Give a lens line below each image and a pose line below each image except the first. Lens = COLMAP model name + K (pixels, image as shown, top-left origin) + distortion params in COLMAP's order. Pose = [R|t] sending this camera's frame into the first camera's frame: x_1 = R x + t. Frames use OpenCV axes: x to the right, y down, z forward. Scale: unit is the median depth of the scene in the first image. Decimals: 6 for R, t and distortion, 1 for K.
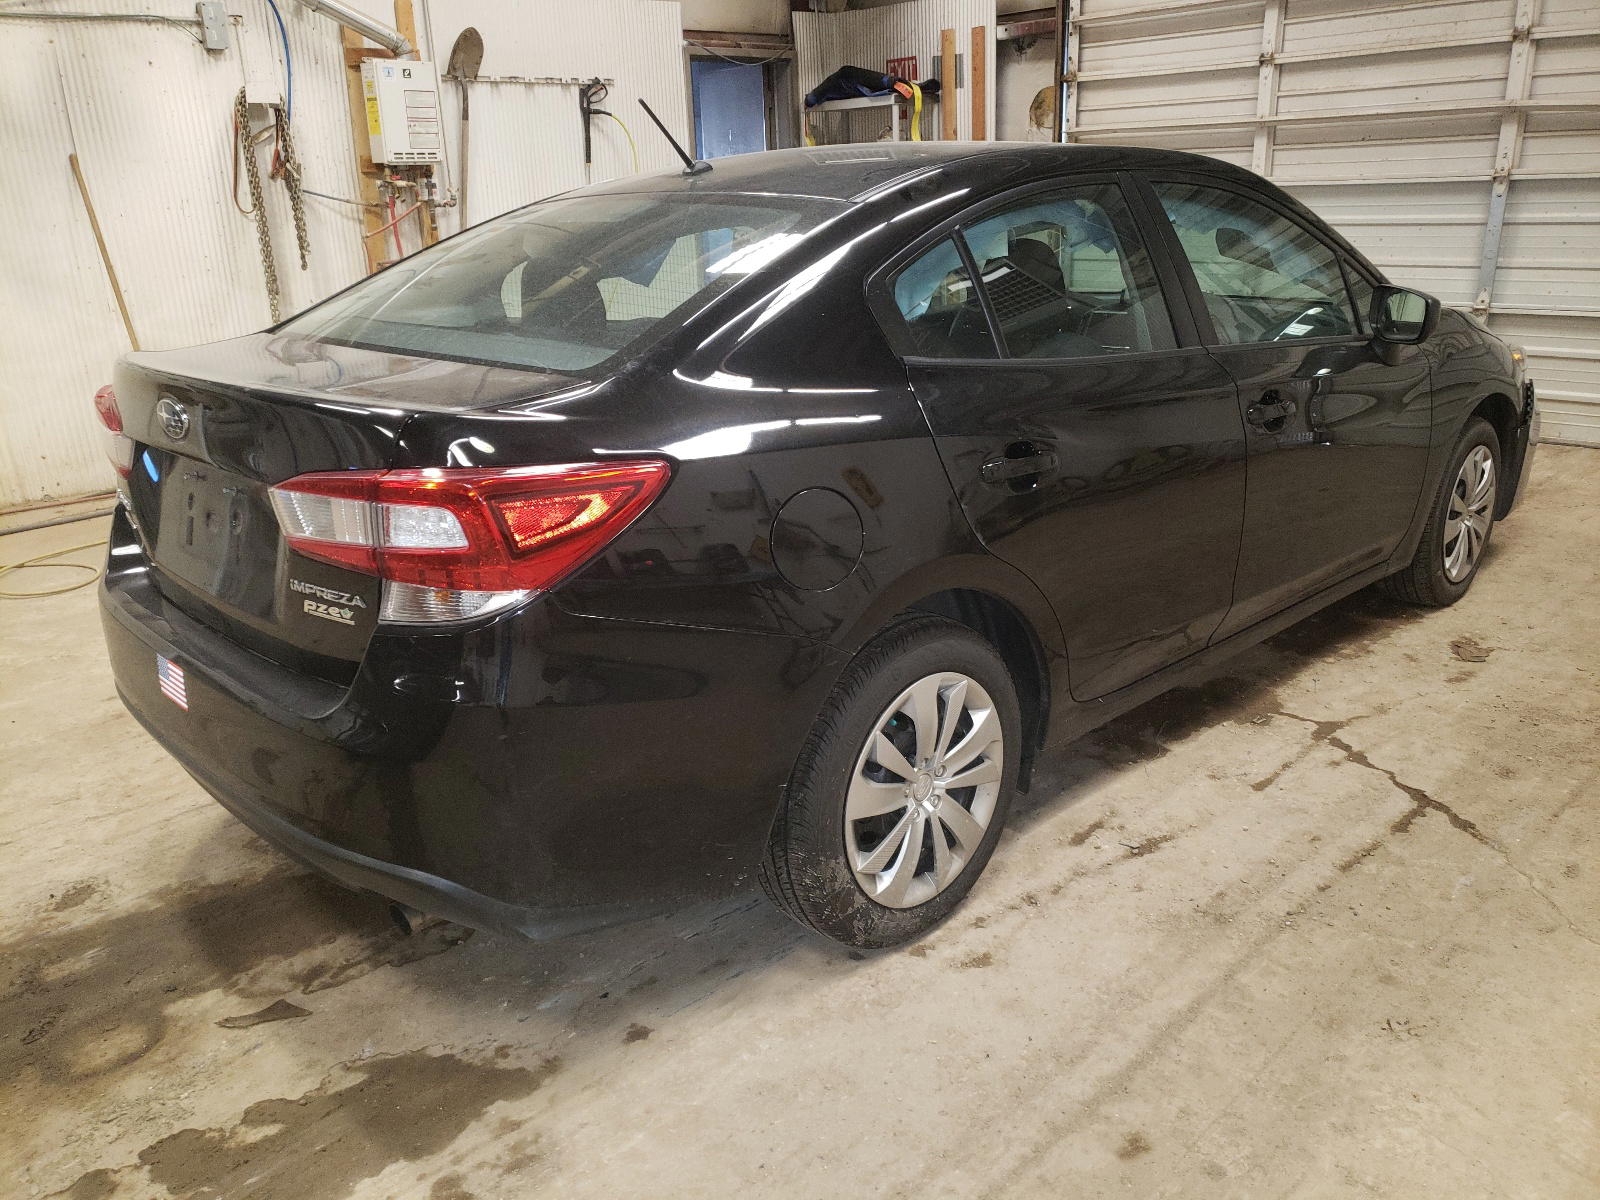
lens RADIAL K [[1254.1, 0, 798.8], [0, 1254.1, 618.5], [0, 0, 1]] dist [-0.005246, 0.029631]
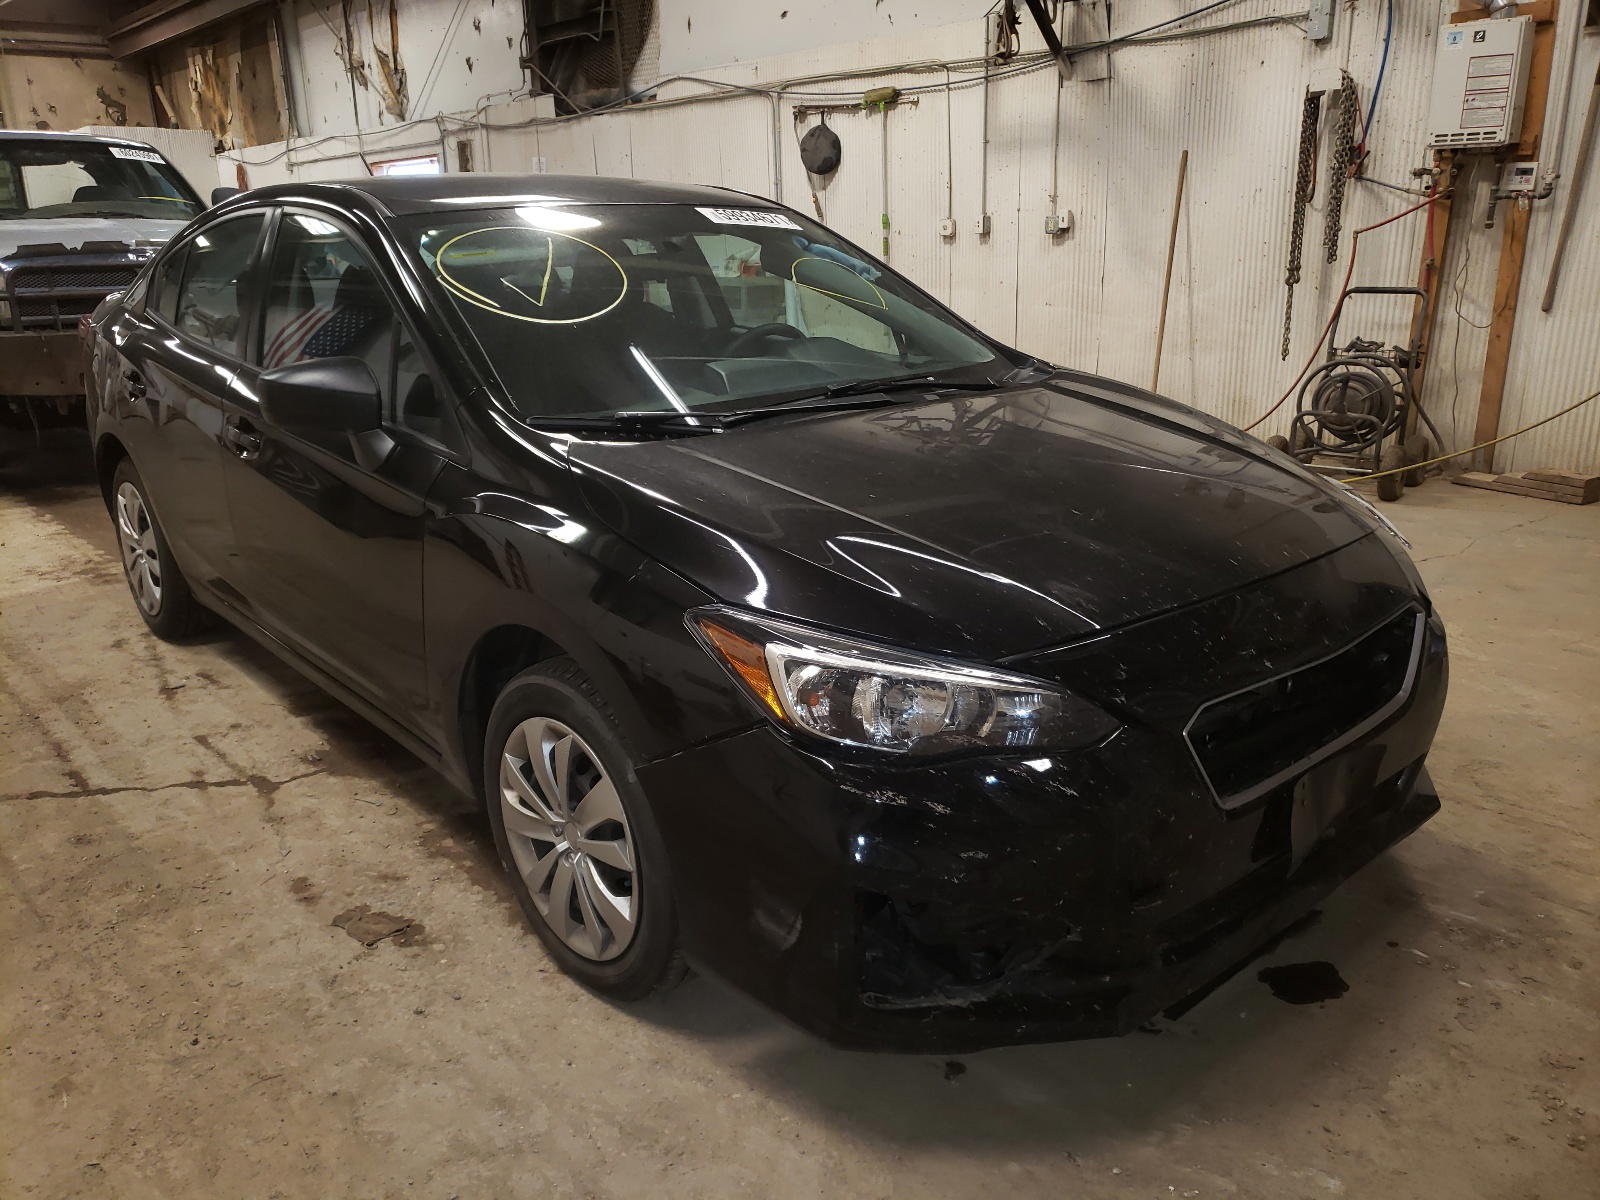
lens RADIAL K [[1254.1, 0, 798.8], [0, 1254.1, 618.5], [0, 0, 1]] dist [-0.005246, 0.029631]
pose [[-0.057519, 0.341339, -0.938179, 0.703270], [-0.303605, 0.889246, 0.342149, -0.269773], [0.951060, 0.304515, 0.052484, 0.723981]]
